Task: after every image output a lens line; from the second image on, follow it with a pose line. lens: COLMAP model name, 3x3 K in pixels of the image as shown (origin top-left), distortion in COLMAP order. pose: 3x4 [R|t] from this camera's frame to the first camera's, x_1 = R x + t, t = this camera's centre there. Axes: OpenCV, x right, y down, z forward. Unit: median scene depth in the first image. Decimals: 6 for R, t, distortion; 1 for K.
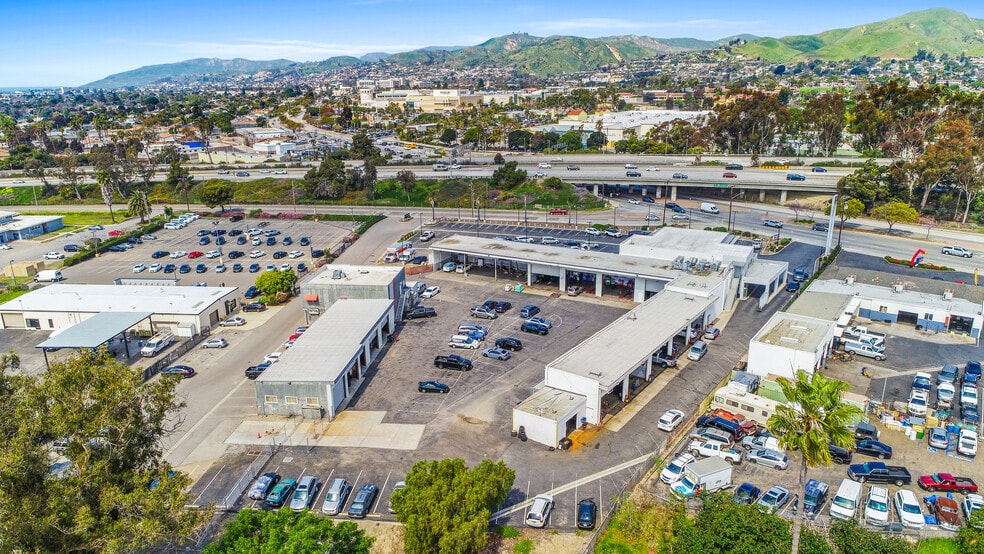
lens RADIAL K [[656.9, 0, 492.0], [0, 656.9, 277.0], [0, 0, 1]] dist [-0.004308, -0.001855]
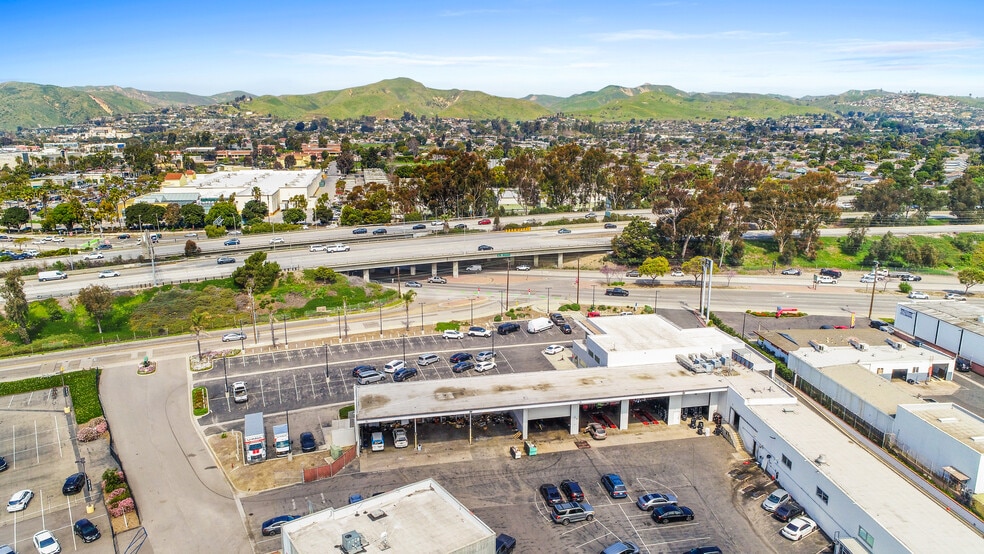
lens RADIAL K [[656.9, 0, 492.0], [0, 656.9, 277.0], [0, 0, 1]] dist [-0.004308, -0.001855]
pose [[0.752454, -0.130460, 0.645595, -0.245190], [0.181067, 0.983394, -0.012316, -0.095127], [-0.633268, 0.126163, 0.763580, 0.295166]]
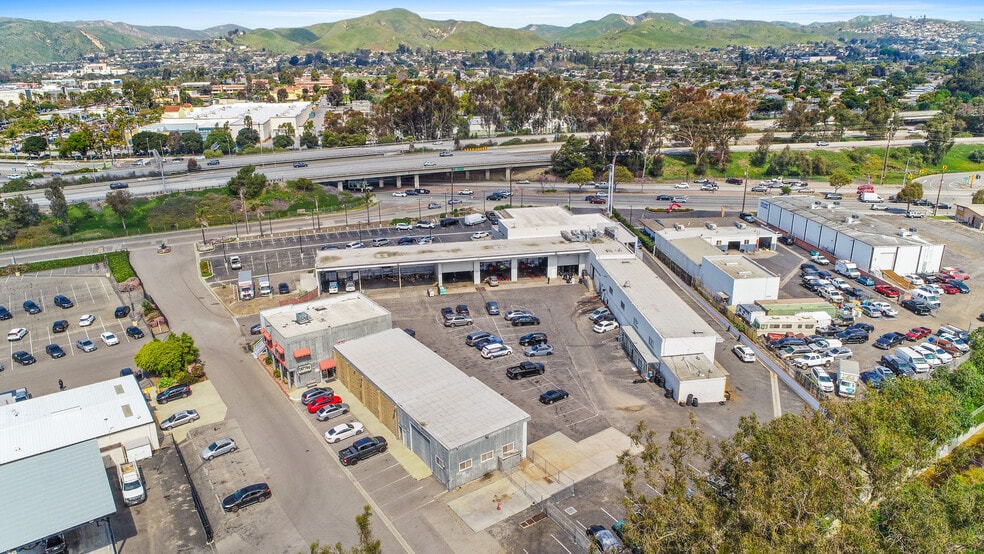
lens RADIAL K [[656.9, 0, 492.0], [0, 656.9, 277.0], [0, 0, 1]] dist [-0.004308, -0.001855]
pose [[0.753617, -0.199235, 0.626392, -0.302618], [0.191290, 0.978187, 0.080987, -0.039996], [-0.628863, 0.058789, 0.775290, 0.129293]]
